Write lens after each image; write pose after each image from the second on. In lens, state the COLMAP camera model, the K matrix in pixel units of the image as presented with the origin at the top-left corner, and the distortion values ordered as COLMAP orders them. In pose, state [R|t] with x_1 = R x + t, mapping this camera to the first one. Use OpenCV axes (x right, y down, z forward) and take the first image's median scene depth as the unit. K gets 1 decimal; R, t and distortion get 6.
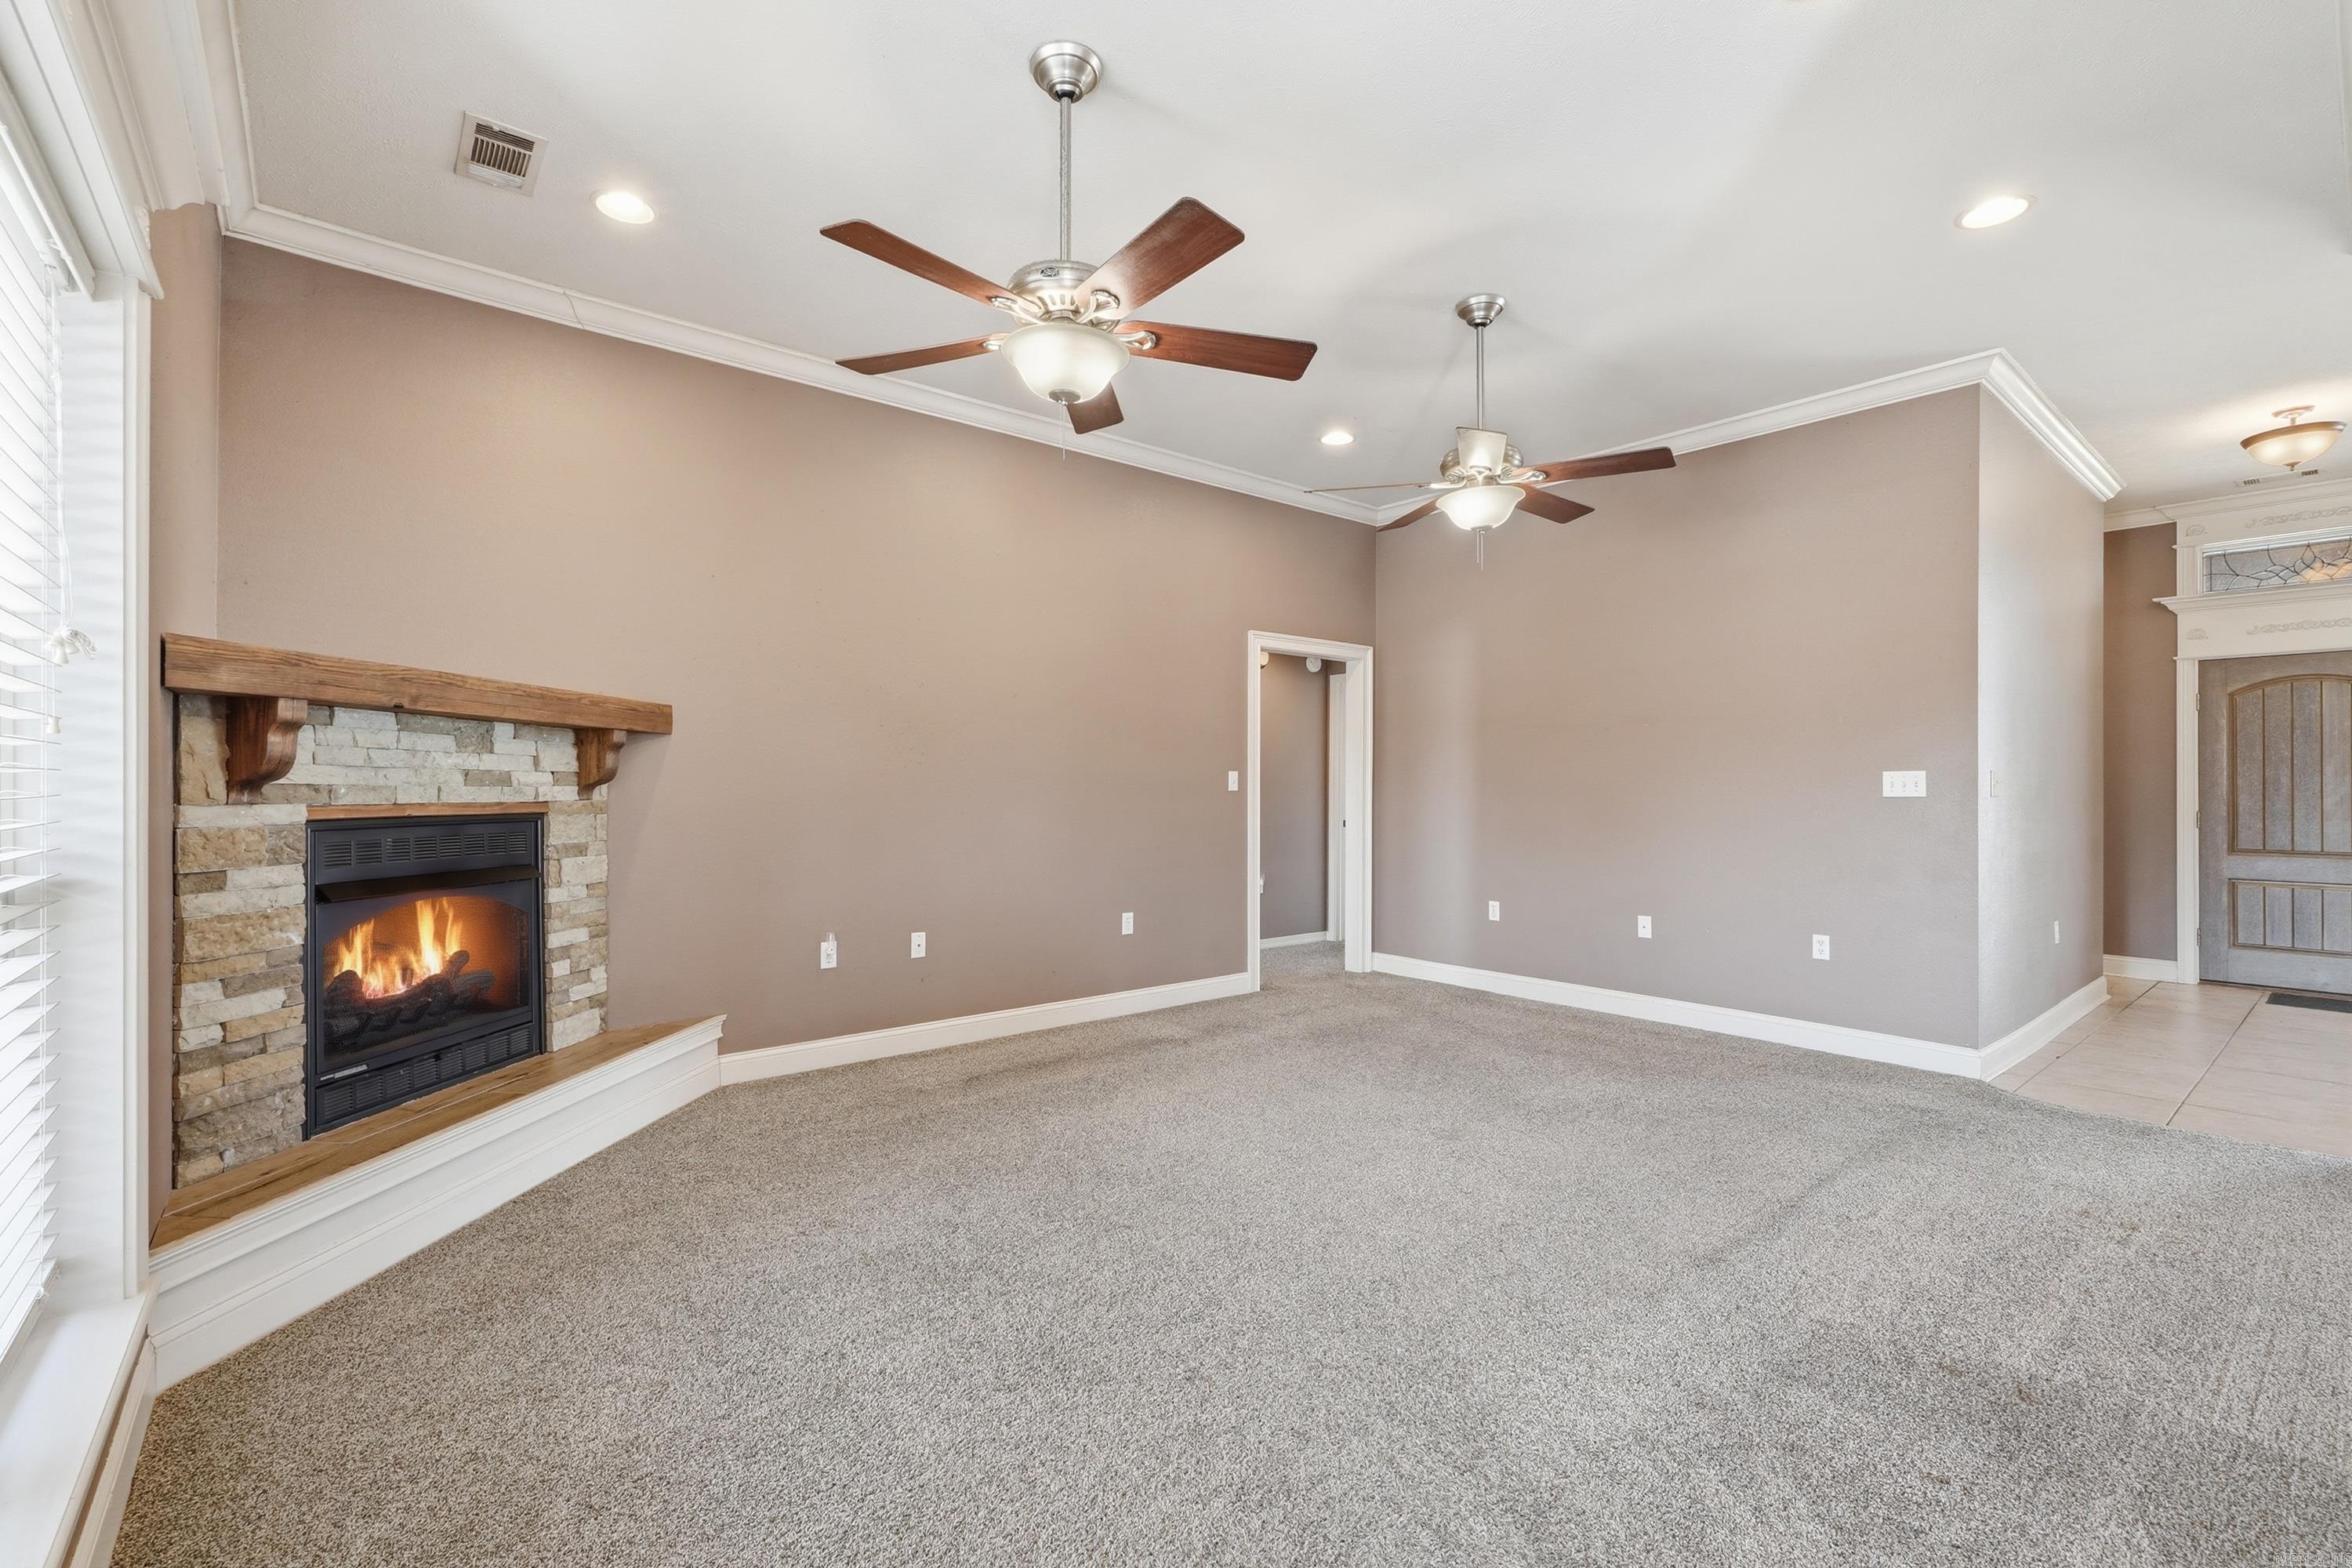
lens RADIAL K [[1023.3, 0, 1176.0], [0, 1023.3, 784.0], [0, 0, 1]] dist [0.000336, 0.000253]
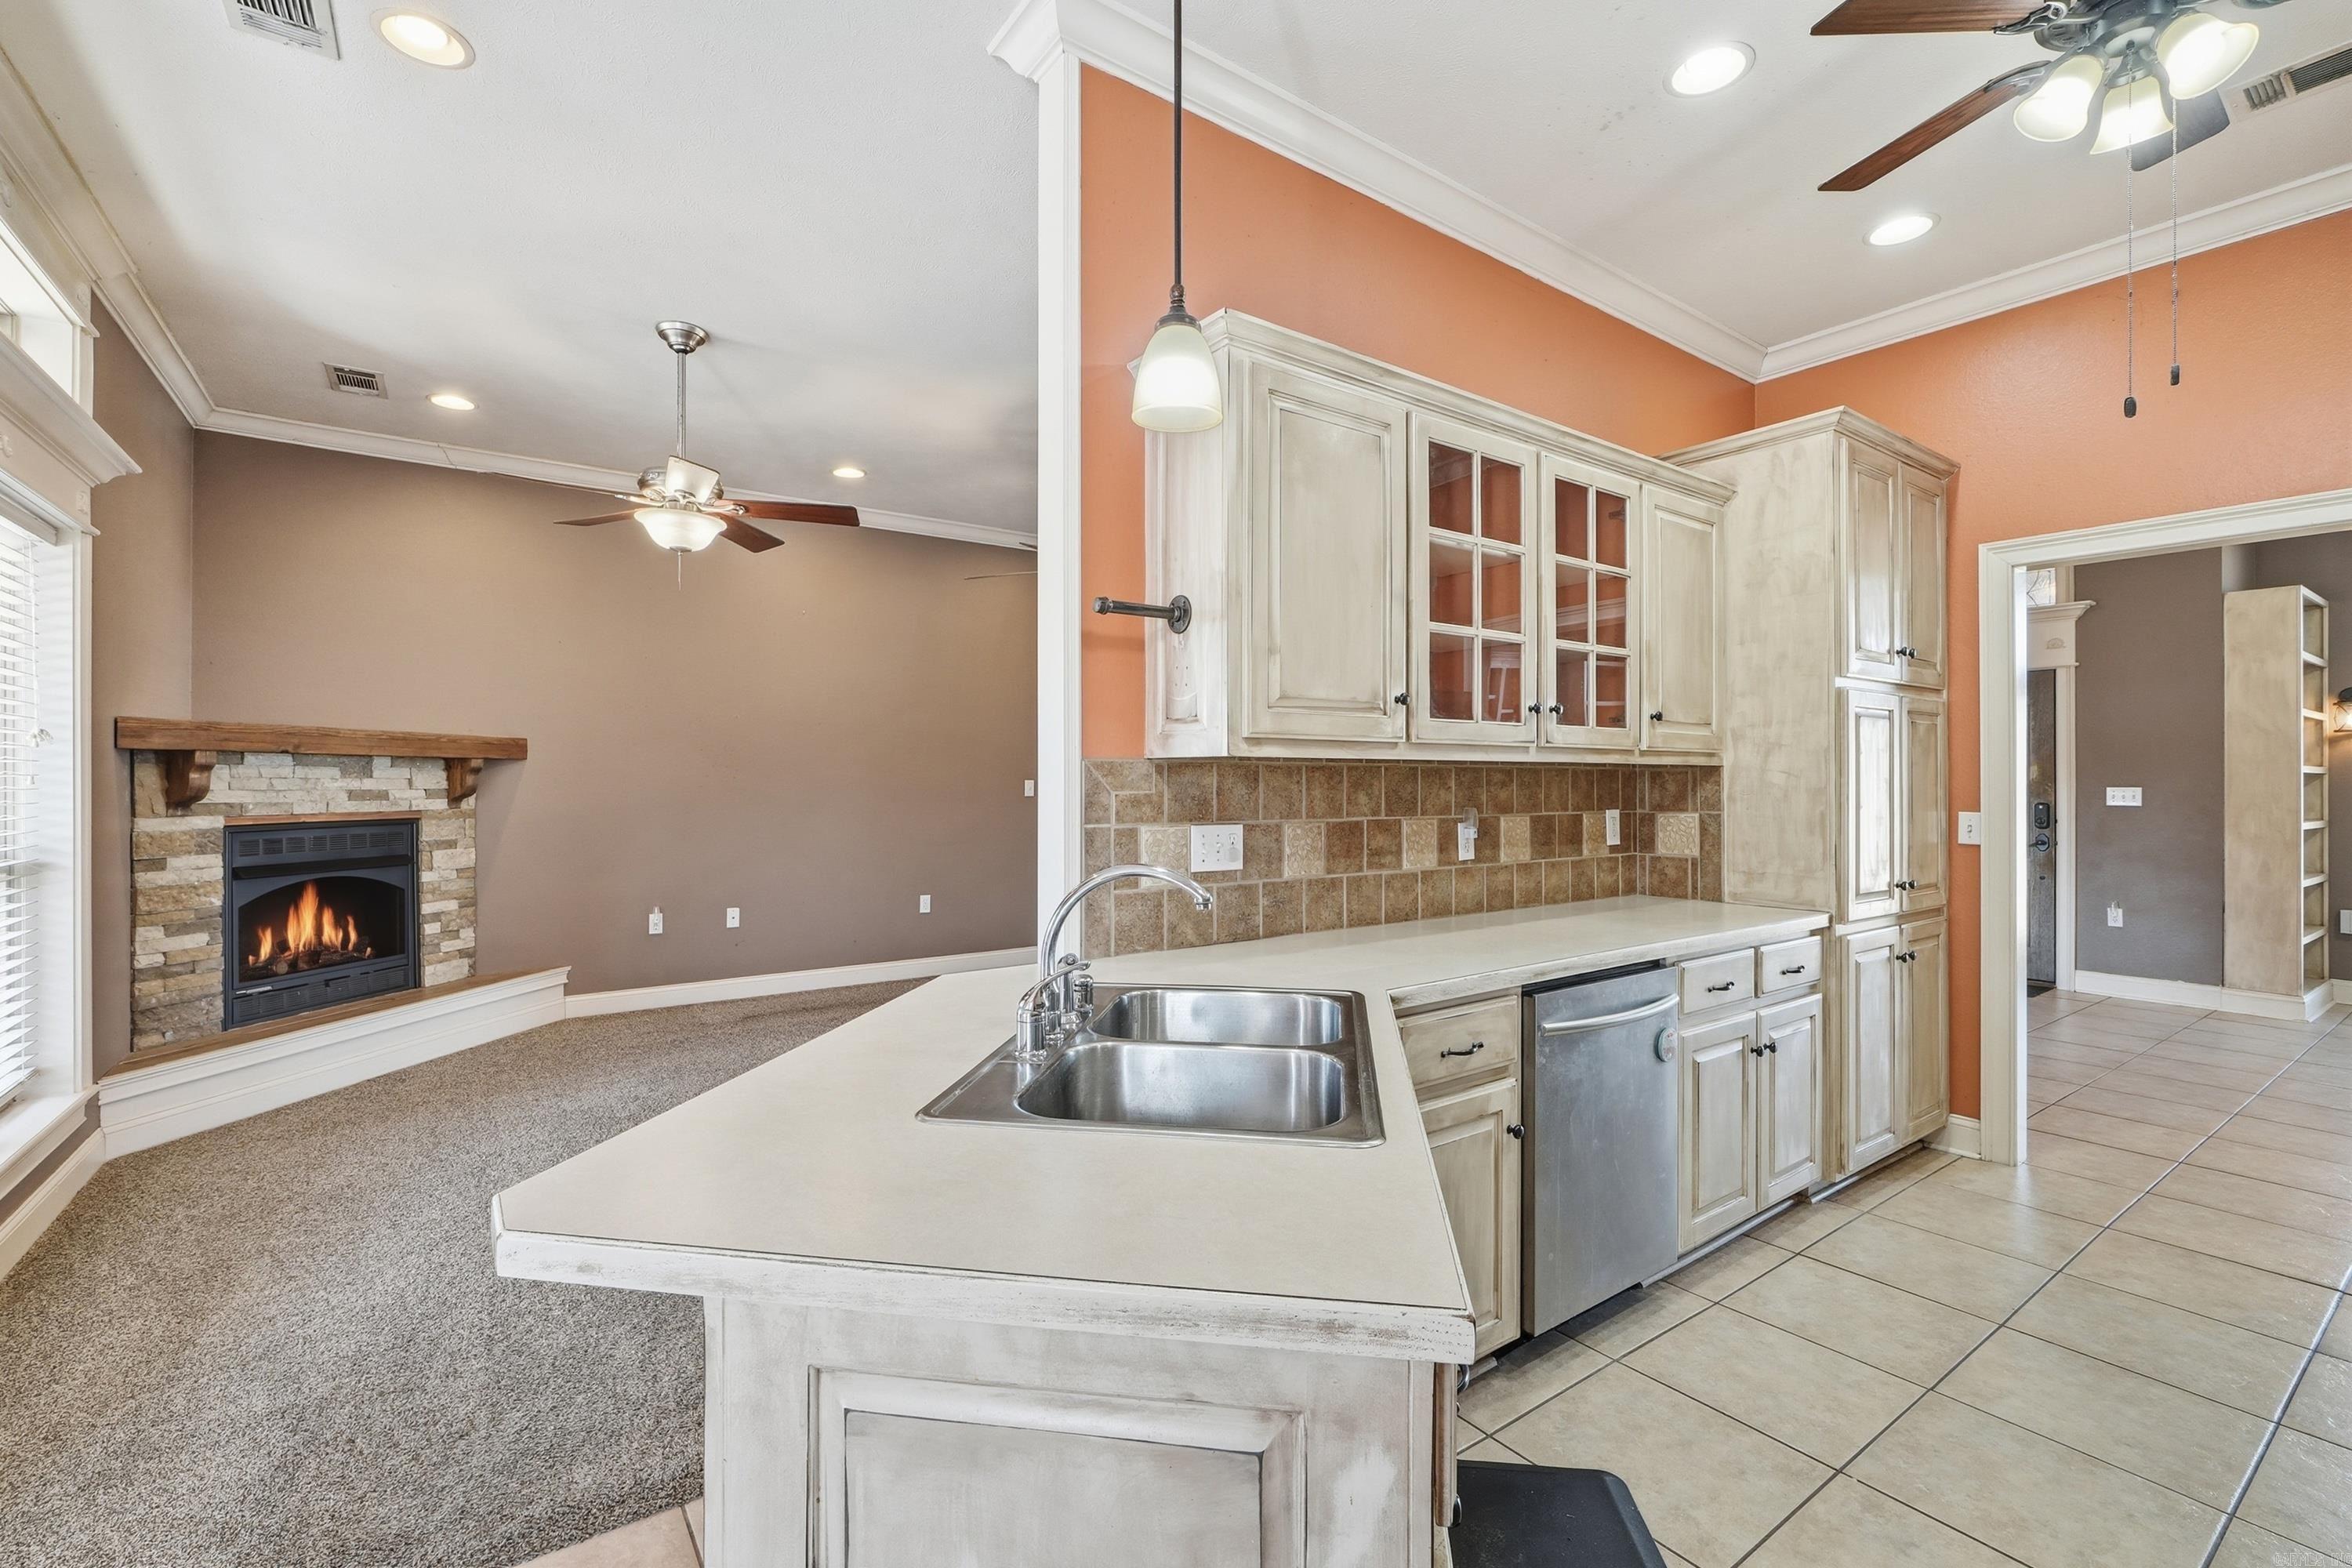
lens RADIAL K [[1019.8, 0, 1170.2], [0, 1019.8, 777.2], [0, 0, 1]] dist [0.000410, 0.000954]
pose [[0.997261, -0.002081, -0.073930, 0.654872], [0.002128, 0.999998, 0.000559, -0.034198], [0.073928, -0.000715, 0.997263, -0.414315]]
